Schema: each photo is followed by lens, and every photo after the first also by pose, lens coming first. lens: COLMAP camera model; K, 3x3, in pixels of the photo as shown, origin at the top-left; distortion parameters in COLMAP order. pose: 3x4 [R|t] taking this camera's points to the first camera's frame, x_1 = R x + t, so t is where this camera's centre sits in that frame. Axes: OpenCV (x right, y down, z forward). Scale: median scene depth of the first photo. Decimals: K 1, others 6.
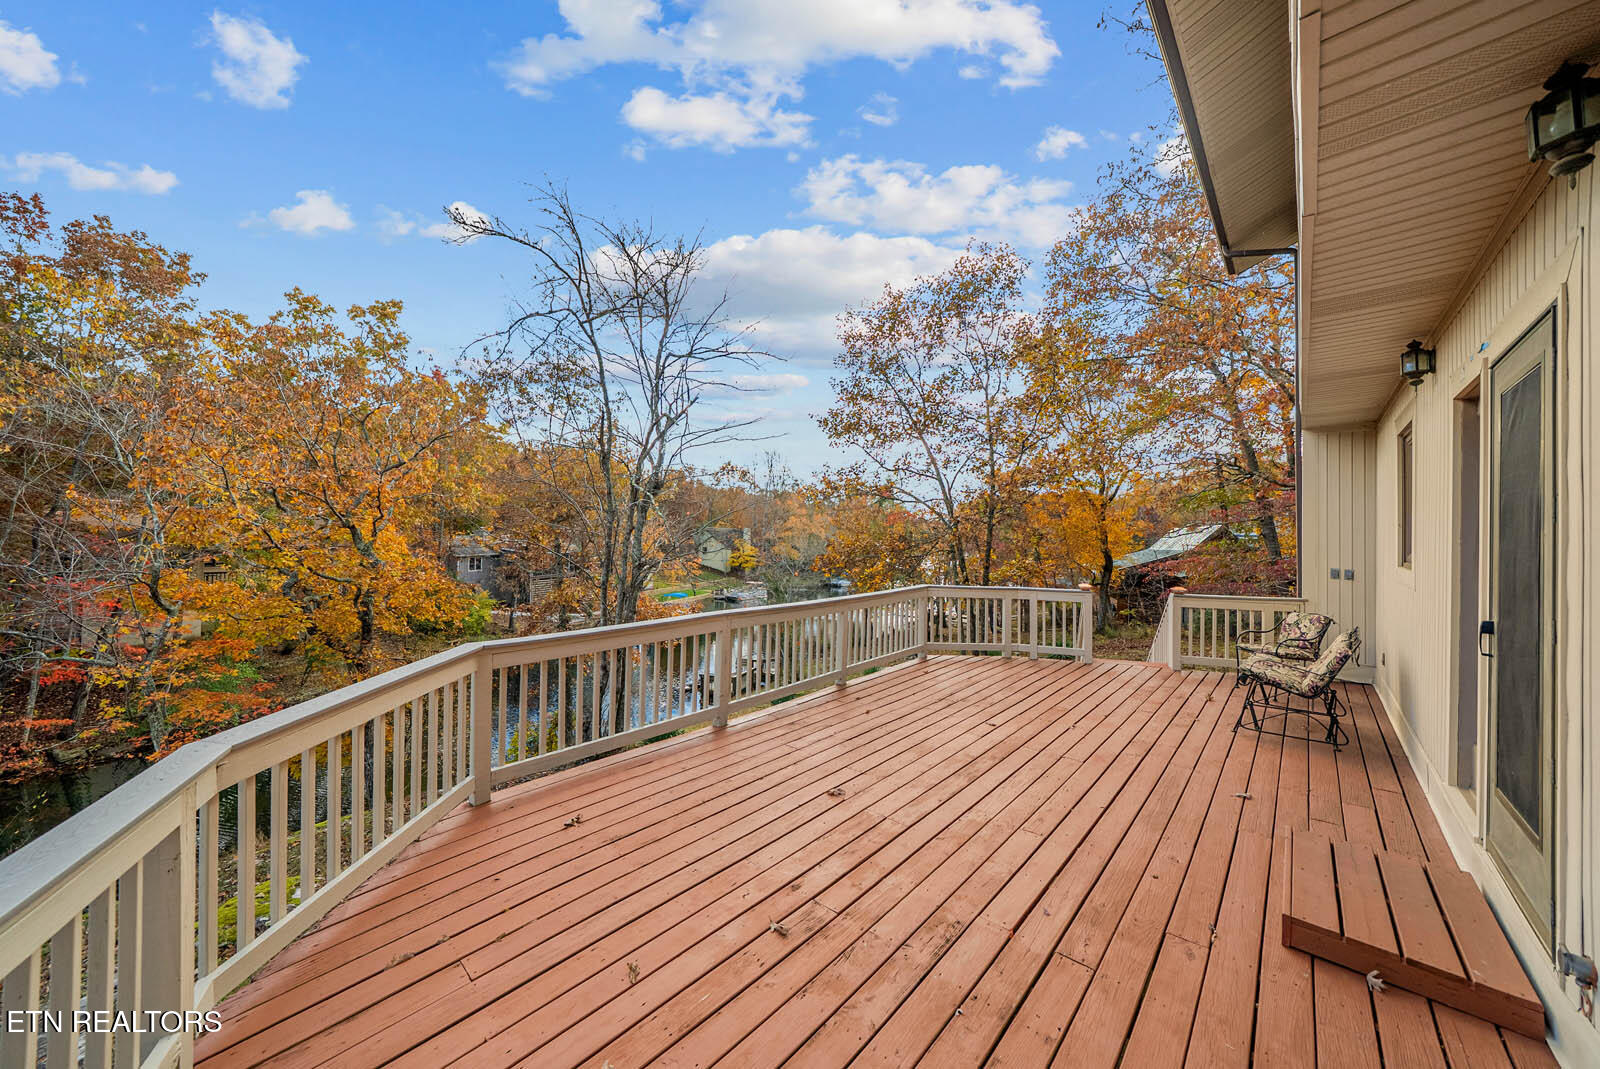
lens RADIAL K [[551.9, 0, 798.6], [0, 551.9, 529.8], [0, 0, 1]] dist [-0.004072, 0.000096]
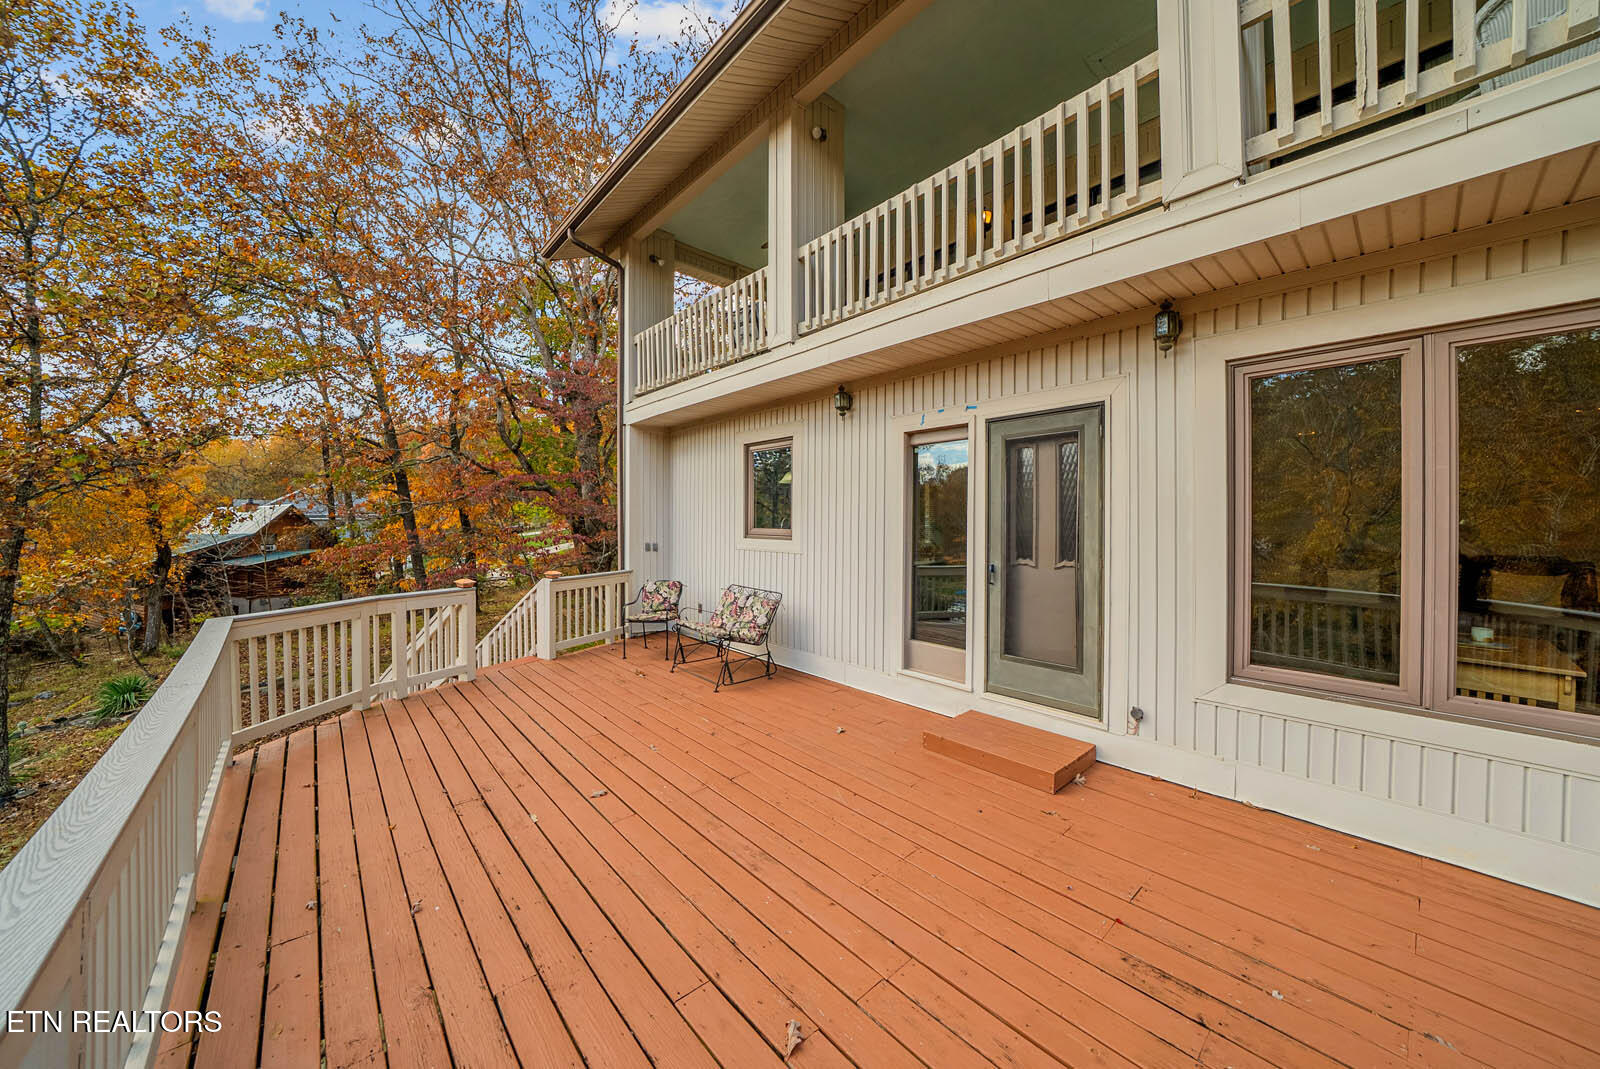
lens RADIAL K [[551.9, 0, 797.5], [0, 551.9, 524.3], [0, 0, 1]] dist [-0.004072, 0.000096]
pose [[0.102815, -0.012621, 0.994620, -0.260822], [-0.008494, 0.999872, 0.013565, 0.009822], [-0.994664, -0.009843, 0.102695, 0.613447]]
